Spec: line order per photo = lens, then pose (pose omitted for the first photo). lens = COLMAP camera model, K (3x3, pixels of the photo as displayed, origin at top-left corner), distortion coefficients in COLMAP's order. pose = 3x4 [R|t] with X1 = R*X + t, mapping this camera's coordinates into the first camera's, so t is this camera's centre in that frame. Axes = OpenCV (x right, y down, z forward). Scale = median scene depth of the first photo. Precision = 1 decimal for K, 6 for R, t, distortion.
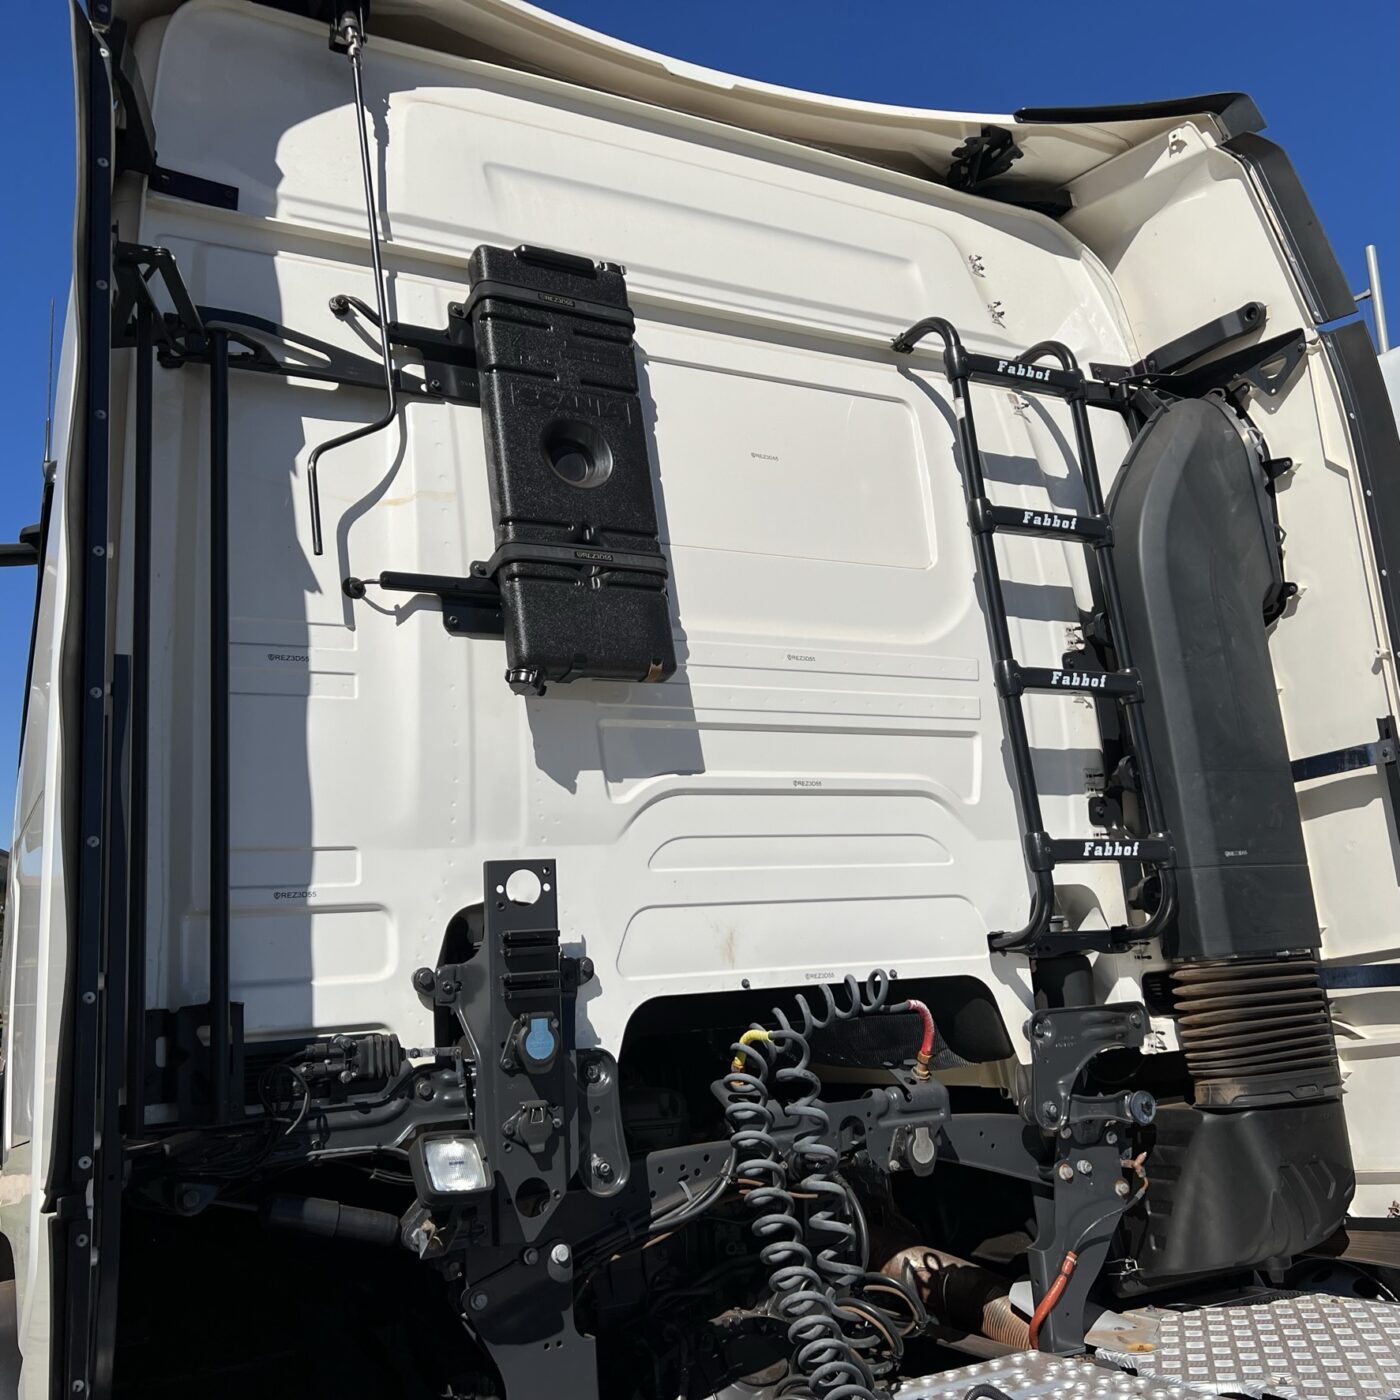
lens RADIAL K [[1393.4, 0, 700.0], [0, 1393.4, 700.0], [0, 0, 1]] dist [0.055746, -0.086015]
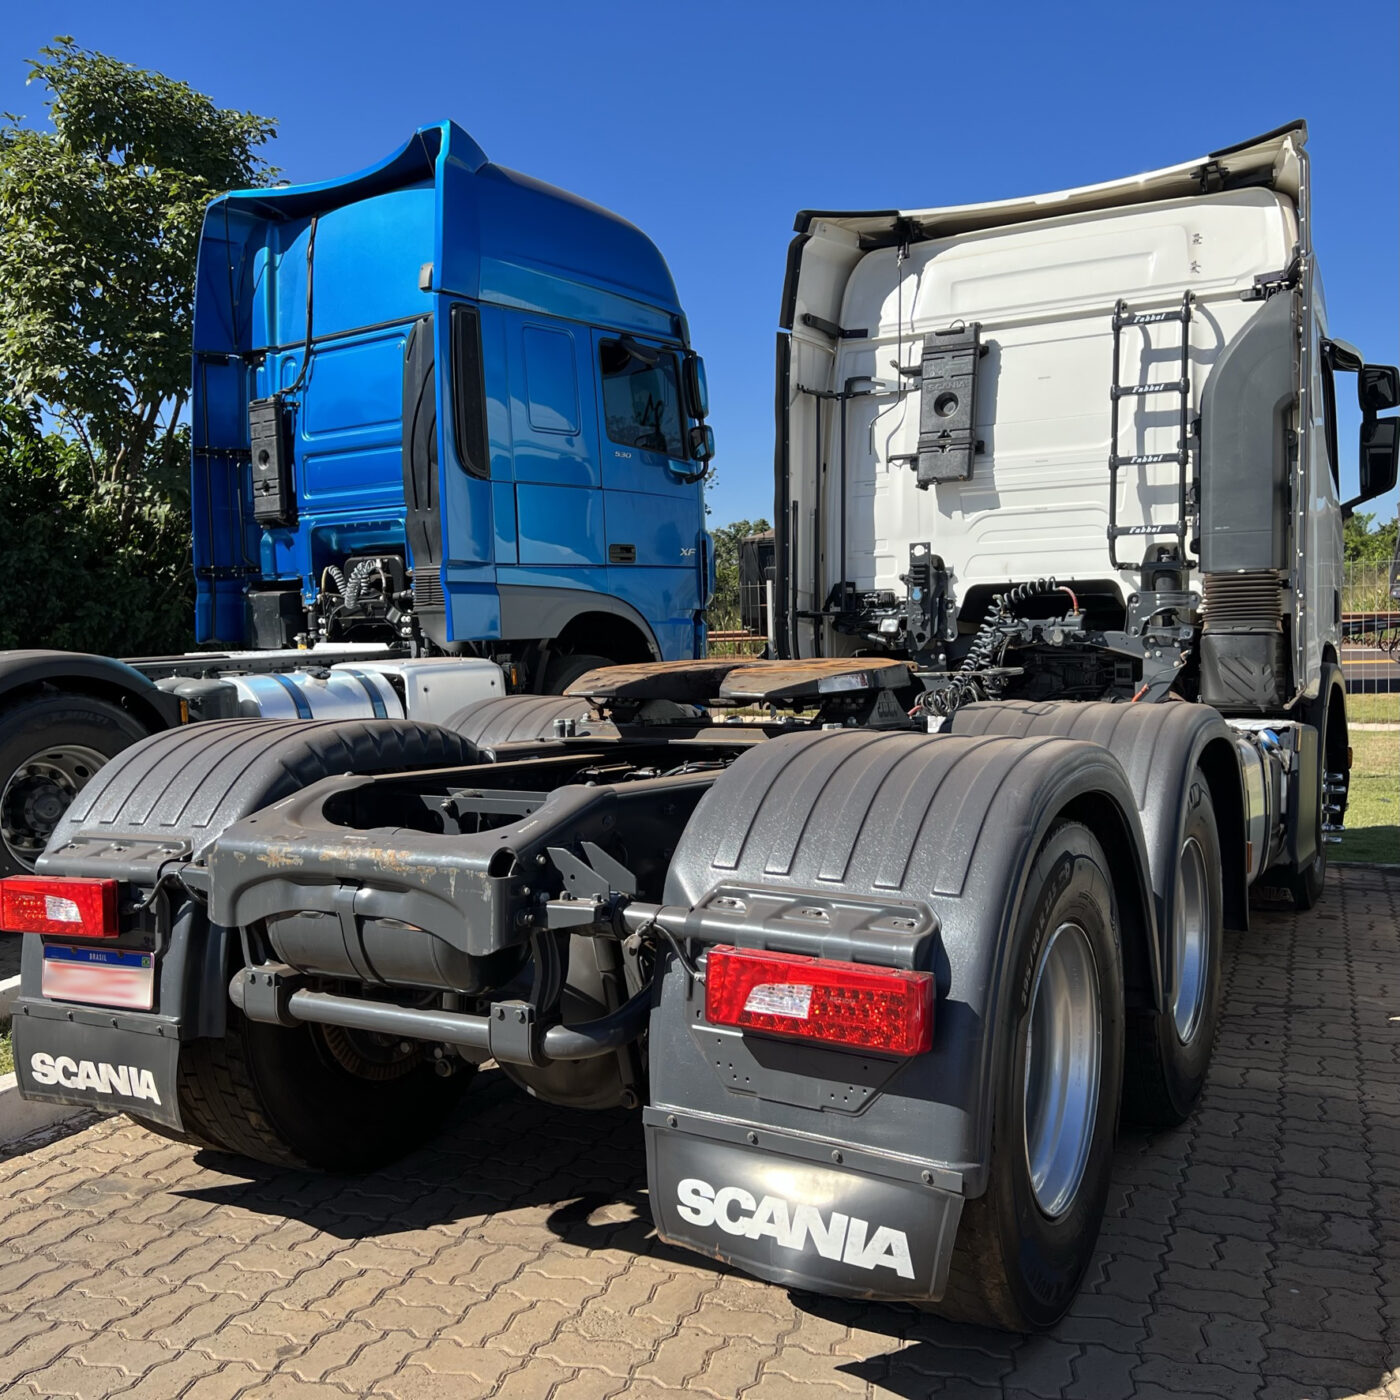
lens RADIAL K [[1393.4, 0, 700.0], [0, 1393.4, 700.0], [0, 0, 1]] dist [0.055746, -0.086015]
pose [[0.534833, 0.085251, -0.840646, 2.196139], [0.146192, 0.970557, 0.191436, -0.212982], [0.832215, -0.225282, 0.506623, -1.101014]]
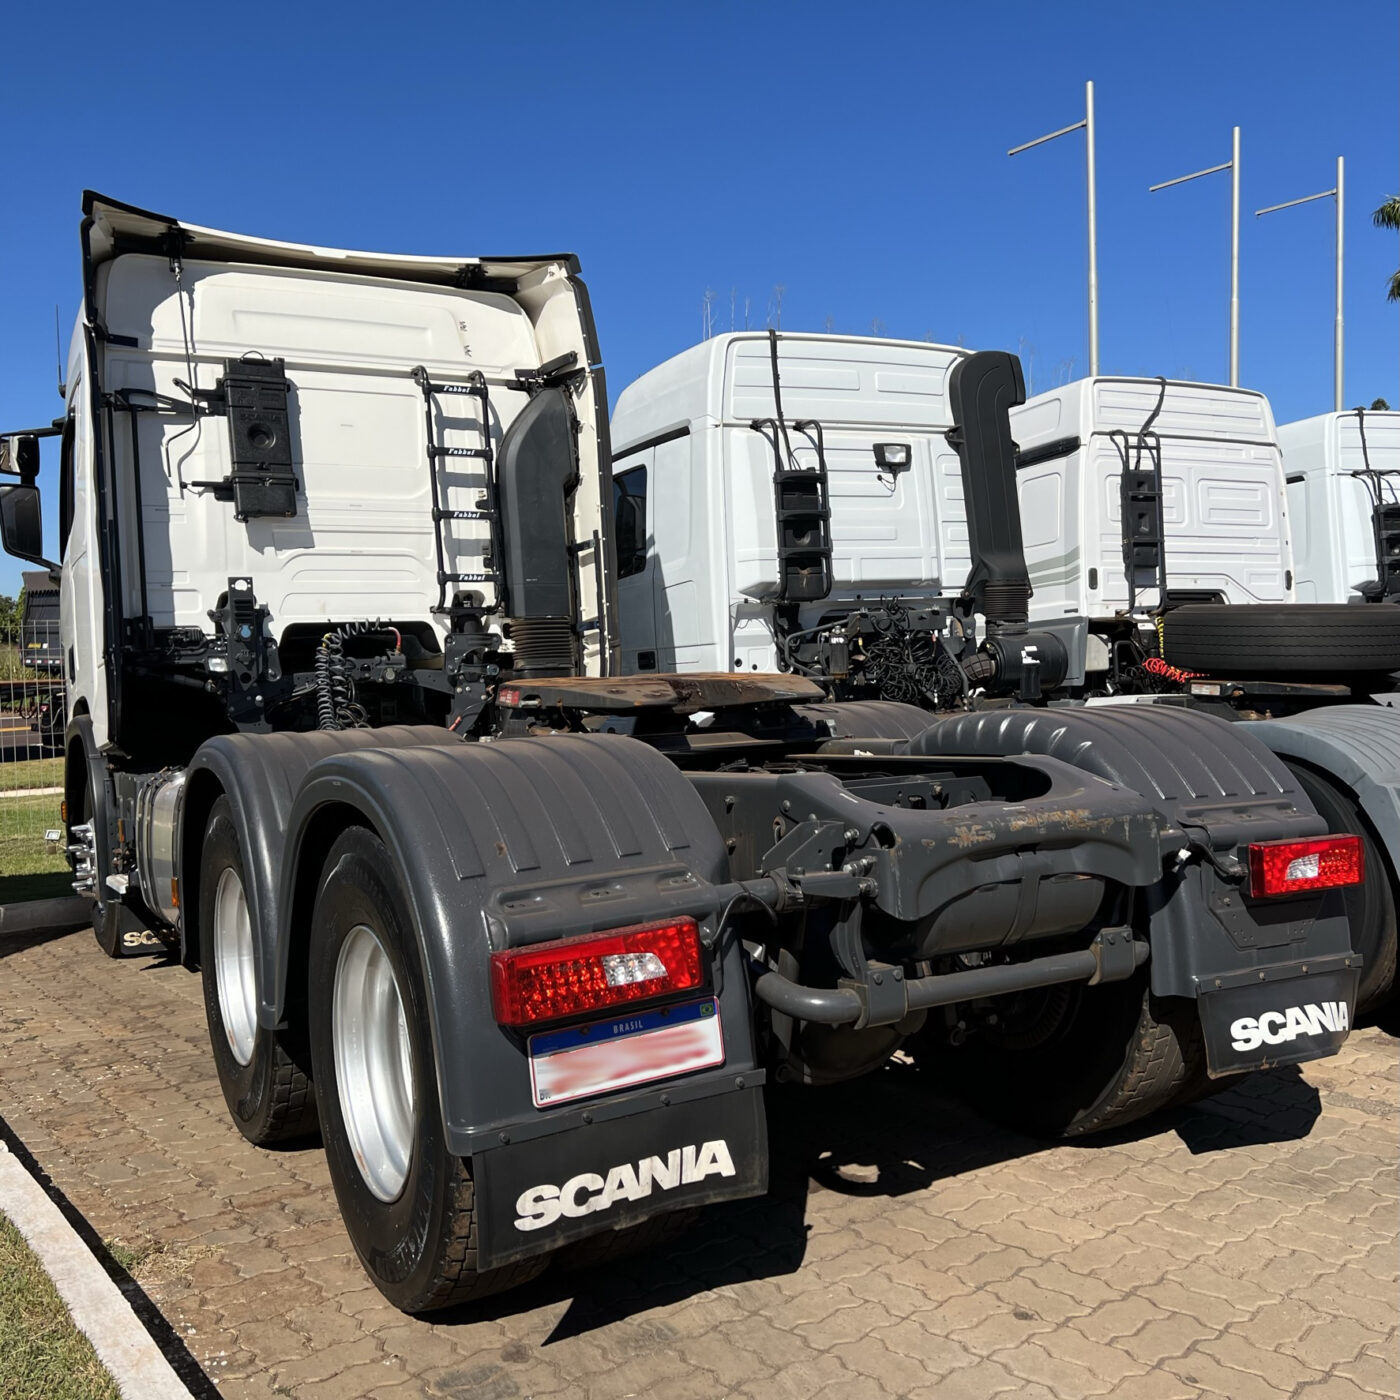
lens RADIAL K [[1383.2, 0, 714.0], [0, 1383.2, 704.6], [0, 0, 1]] dist [0.118096, -0.293566]
pose [[0.999279, 0.019140, 0.032797, 0.760094], [-0.025607, 0.977406, 0.209814, -0.264129], [-0.028040, -0.210503, 0.977191, -1.962911]]
